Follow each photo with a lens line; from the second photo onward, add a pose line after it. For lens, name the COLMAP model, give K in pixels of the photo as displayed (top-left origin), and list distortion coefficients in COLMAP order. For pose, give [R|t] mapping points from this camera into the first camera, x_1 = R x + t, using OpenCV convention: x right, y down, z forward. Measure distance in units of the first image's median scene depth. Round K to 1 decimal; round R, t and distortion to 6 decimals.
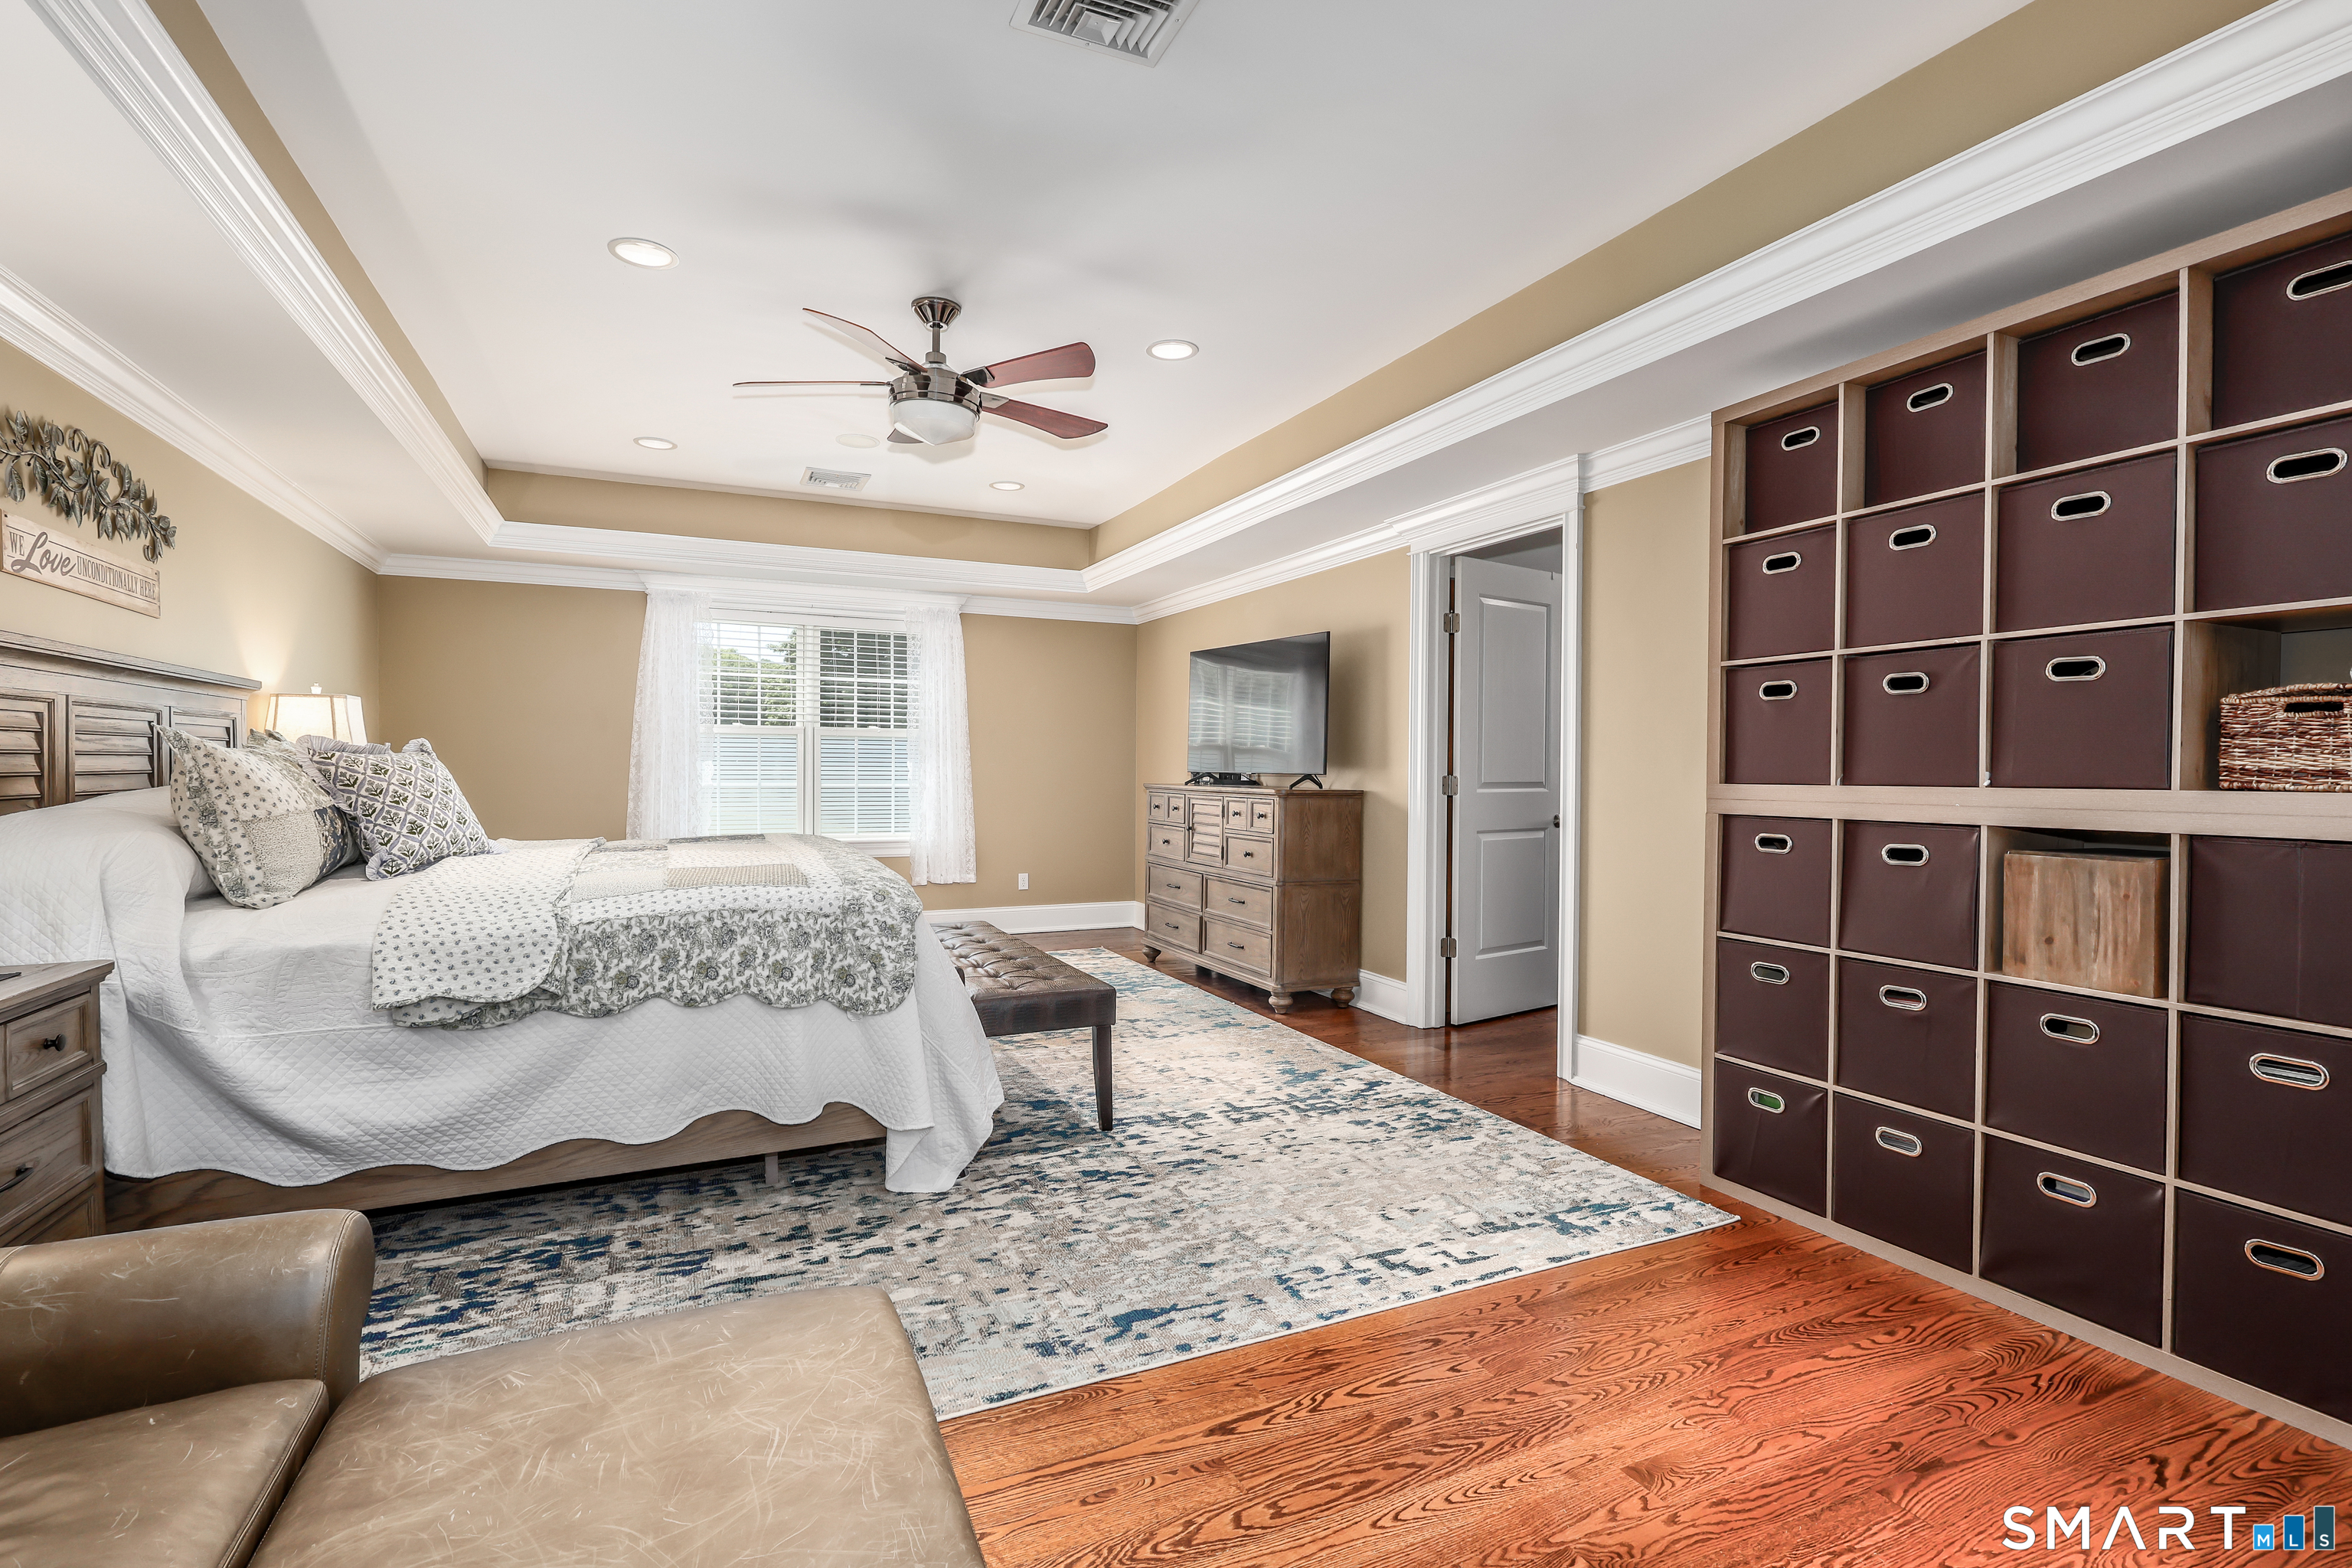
lens RADIAL K [[1077.5, 0, 1177.3], [0, 1077.5, 783.9], [0, 0, 1]] dist [0.003453, -0.000057]
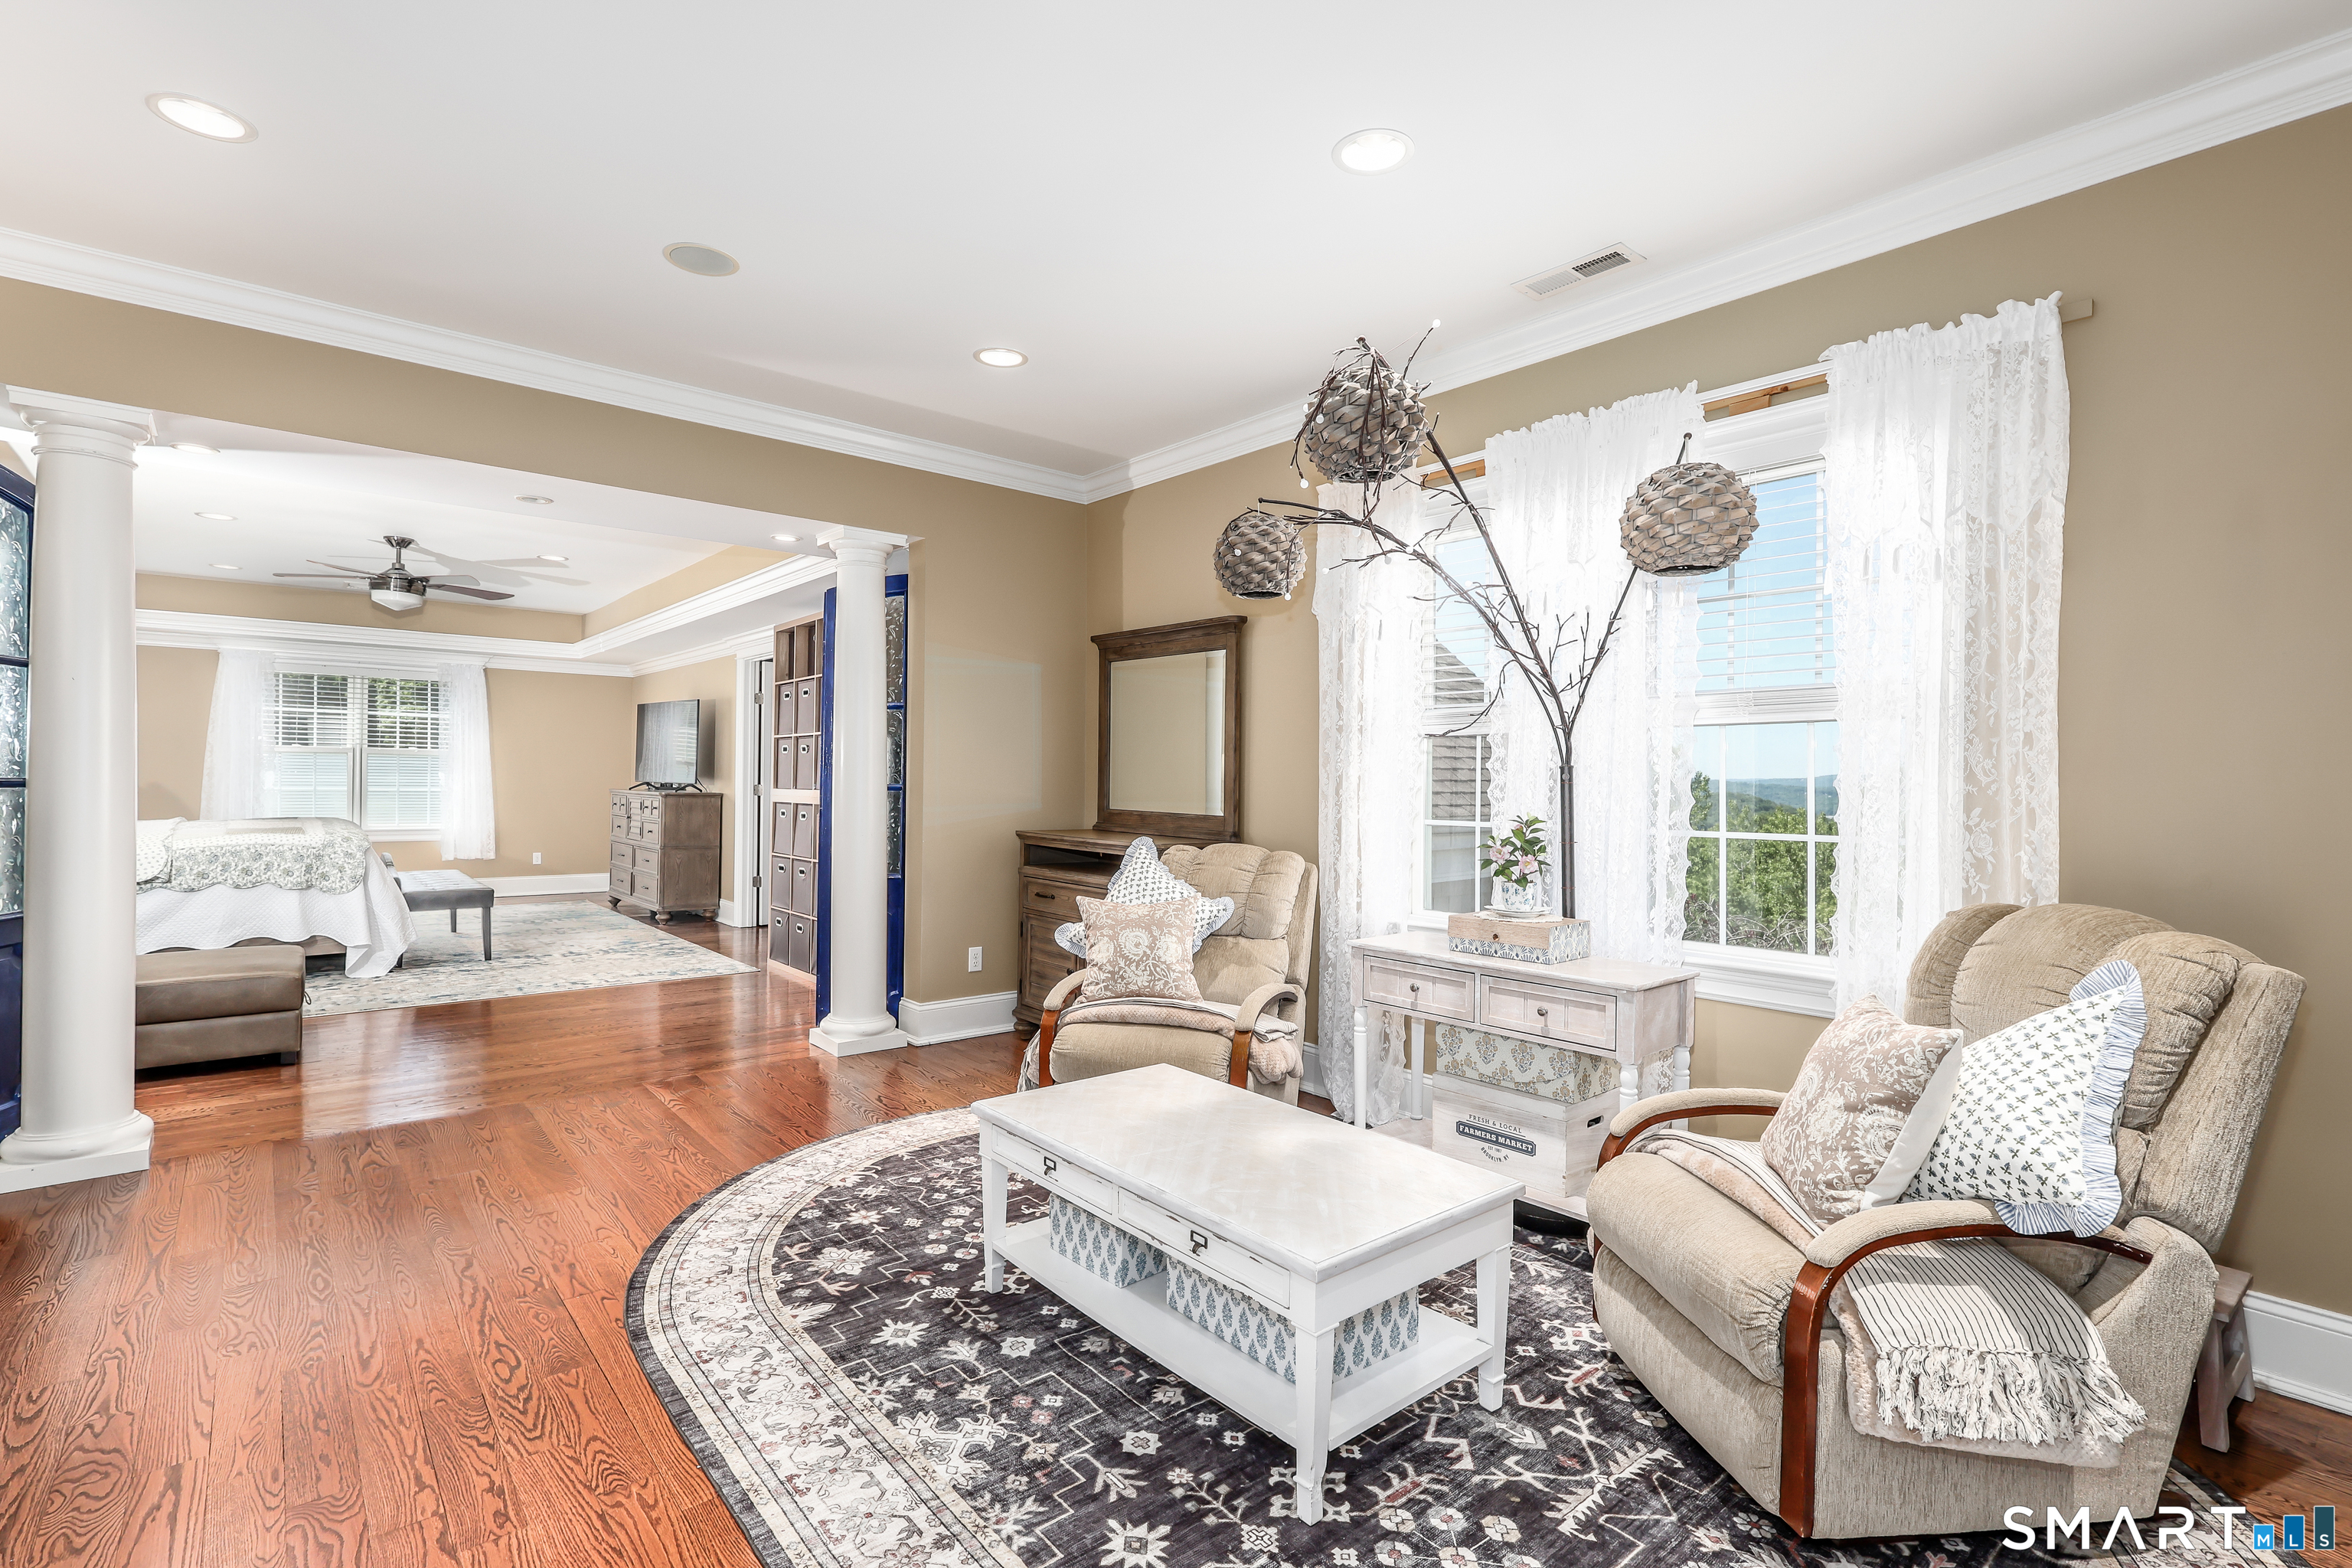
lens RADIAL K [[1077.5, 0, 1172.3], [0, 1077.5, 779.3], [0, 0, 1]] dist [0.003453, -0.000057]
pose [[0.964907, 0.006913, 0.262500, 0.420339], [-0.003792, 0.999916, -0.012394, 0.002521], [-0.262564, 0.010964, 0.964852, -0.846587]]
